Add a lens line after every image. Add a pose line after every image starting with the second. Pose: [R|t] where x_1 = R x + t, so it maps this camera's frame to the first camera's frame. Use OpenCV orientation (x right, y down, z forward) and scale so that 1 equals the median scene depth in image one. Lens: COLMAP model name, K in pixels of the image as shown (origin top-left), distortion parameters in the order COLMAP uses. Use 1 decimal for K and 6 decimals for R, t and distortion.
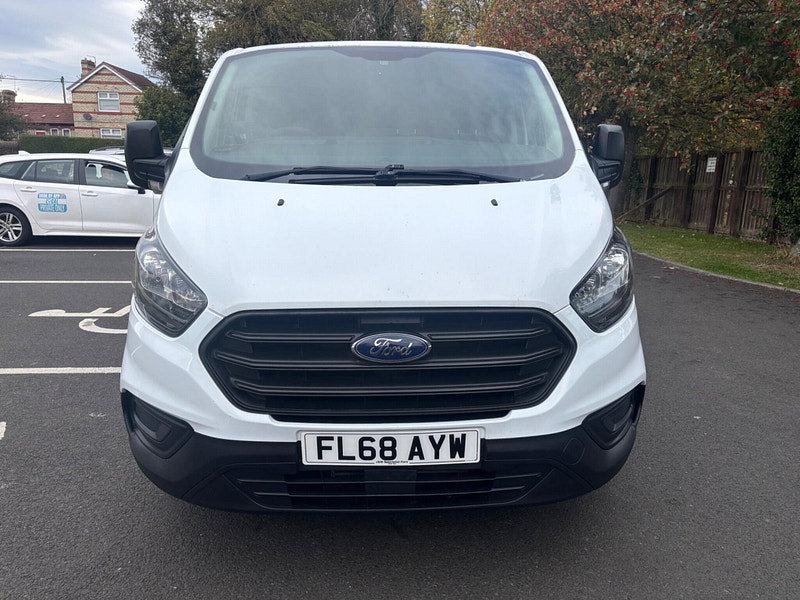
lens RADIAL K [[628.0, 0, 417.6], [0, 628.0, 301.8], [0, 0, 1]] dist [0.009858, 0.002279]
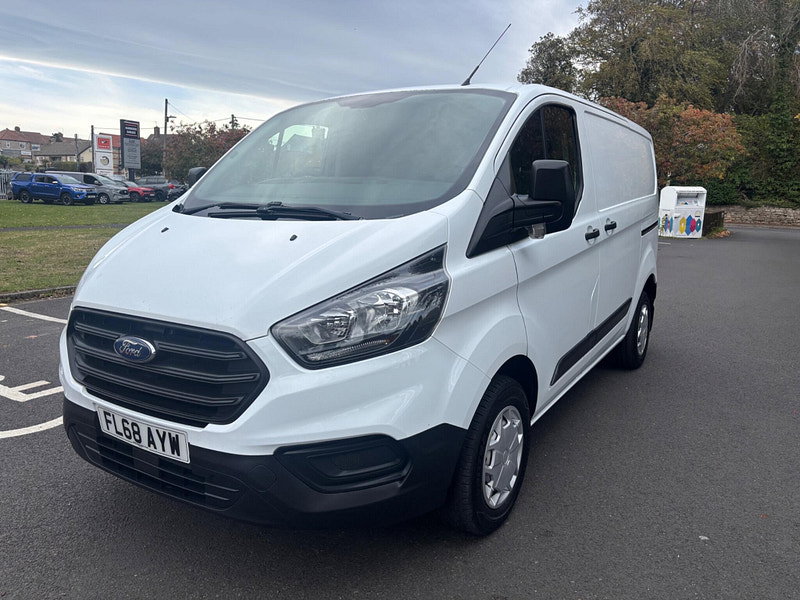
lens RADIAL K [[628.0, 0, 417.6], [0, 628.0, 301.8], [0, 0, 1]] dist [0.009858, 0.002279]
pose [[0.817526, 0.102669, -0.566666, 1.044654], [-0.133258, 0.991000, -0.012700, -0.072886], [0.560262, 0.085895, 0.823850, 0.276691]]
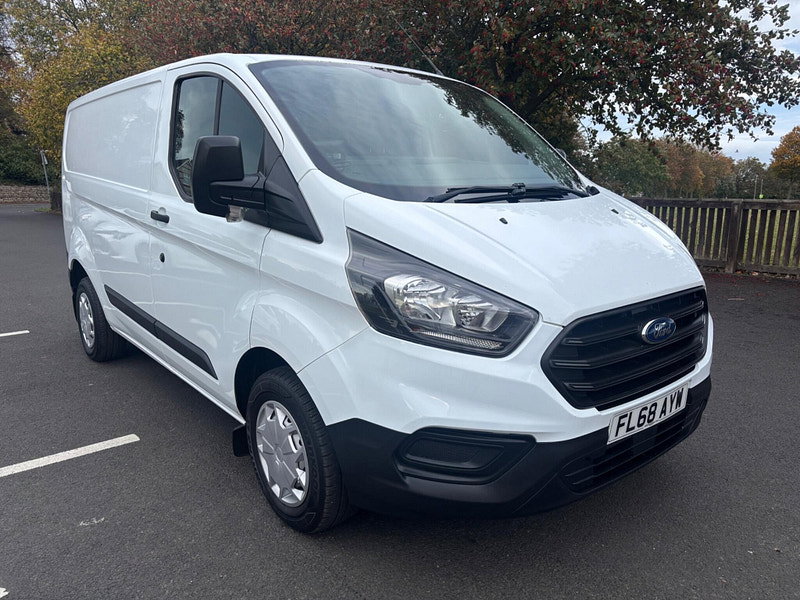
lens RADIAL K [[628.0, 0, 417.6], [0, 628.0, 301.8], [0, 0, 1]] dist [0.009858, 0.002279]
pose [[0.780181, -0.133649, 0.611110, -1.114064], [0.144349, 0.989009, 0.032011, -0.086539], [-0.608671, 0.063239, 0.790899, 0.283919]]
